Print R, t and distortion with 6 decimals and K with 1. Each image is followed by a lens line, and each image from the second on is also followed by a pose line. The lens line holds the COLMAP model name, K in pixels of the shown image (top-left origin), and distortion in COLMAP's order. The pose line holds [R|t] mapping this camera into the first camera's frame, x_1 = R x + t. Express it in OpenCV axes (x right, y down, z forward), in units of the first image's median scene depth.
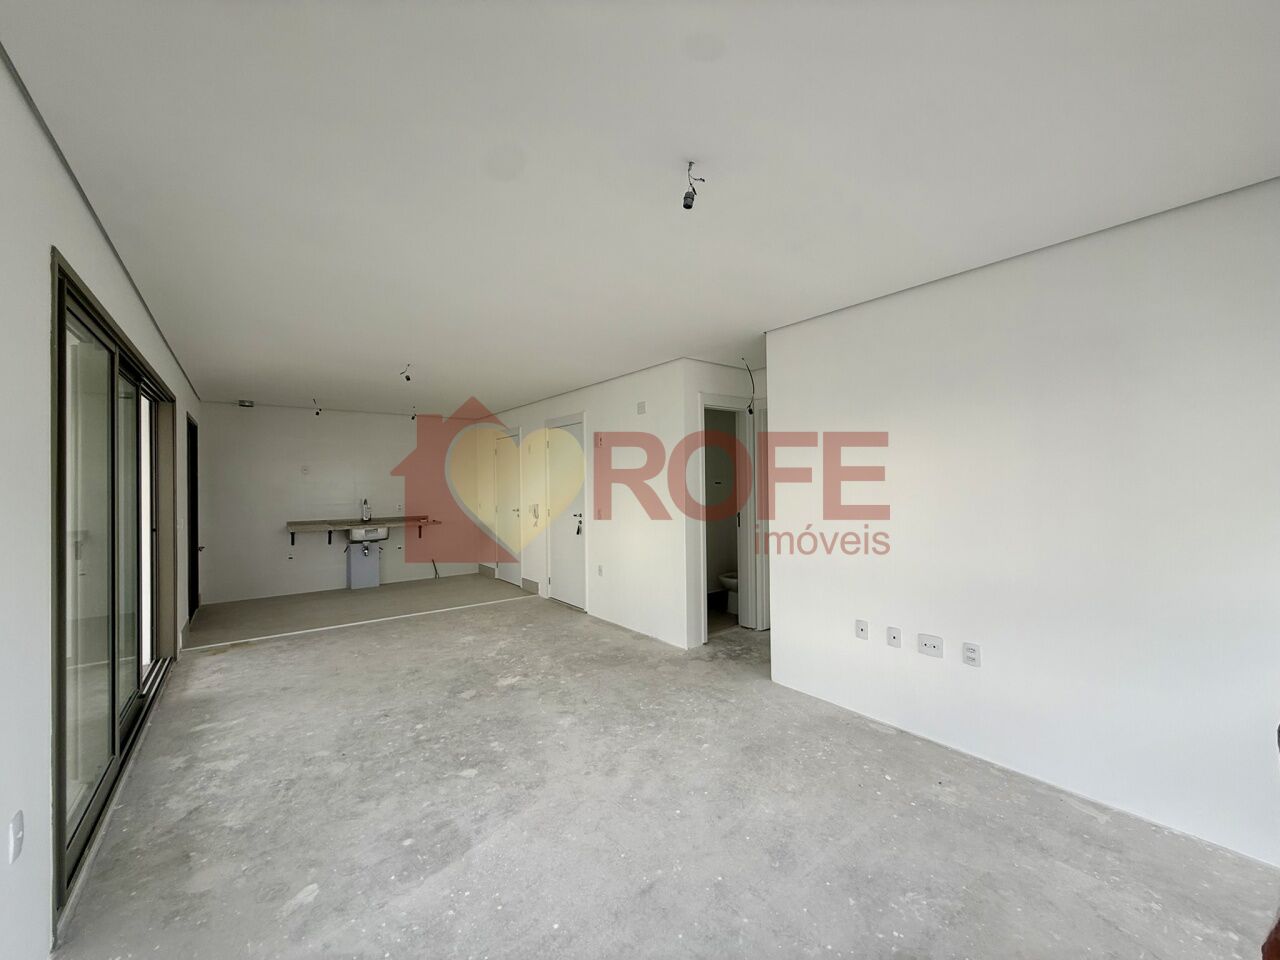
lens RADIAL K [[506.0, 0, 634.0], [0, 506.0, 480.5], [0, 0, 1]] dist [-0.003143, 0.000434]
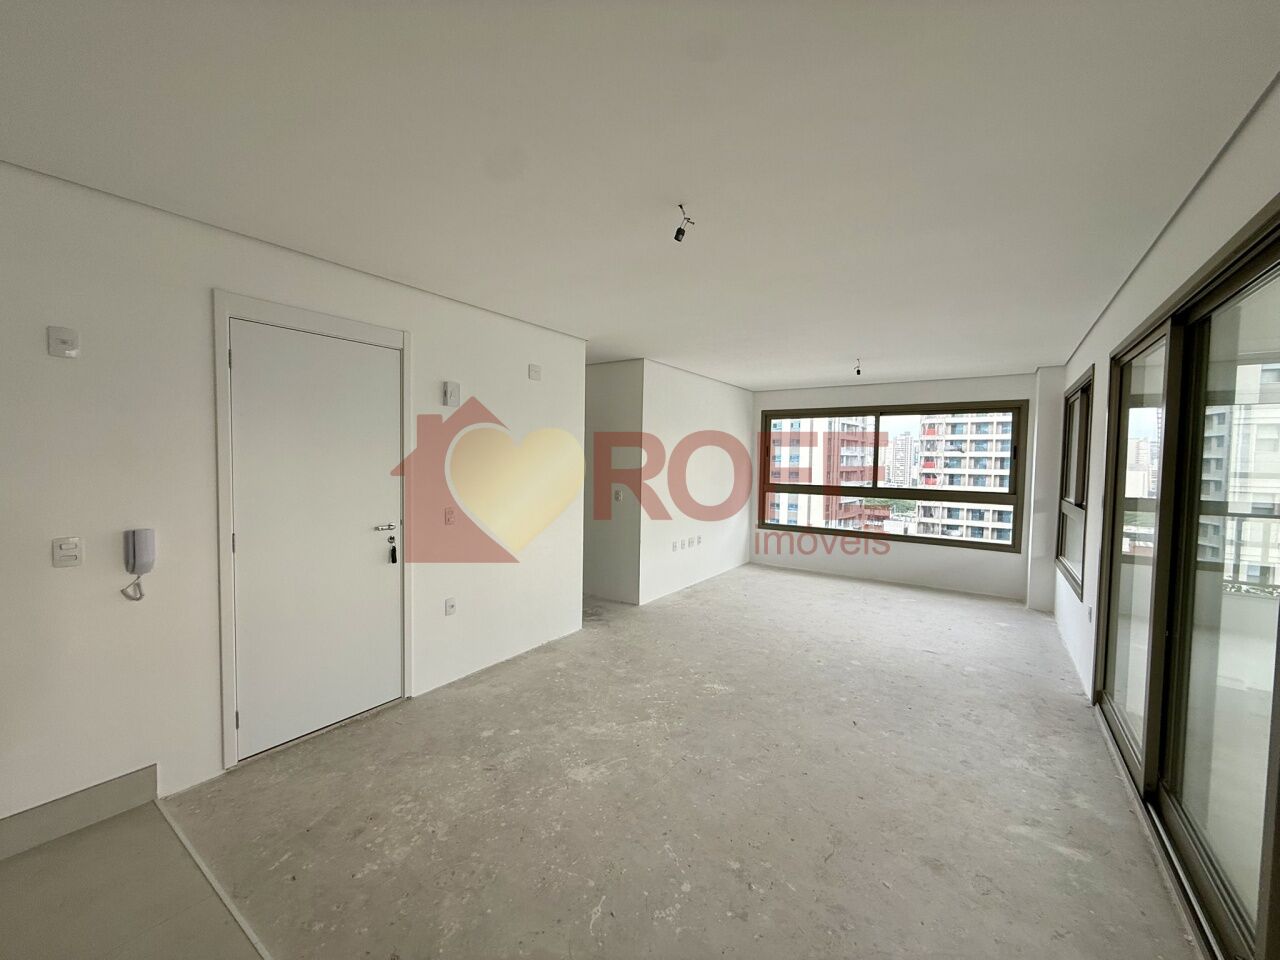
lens RADIAL K [[506.0, 0, 641.8], [0, 506.0, 486.5], [0, 0, 1]] dist [-0.003143, 0.000434]
pose [[-0.310374, -0.044808, 0.949558, -0.658193], [-0.018537, 0.998984, 0.041081, 0.002000], [-0.950434, -0.004852, -0.310889, 0.890662]]
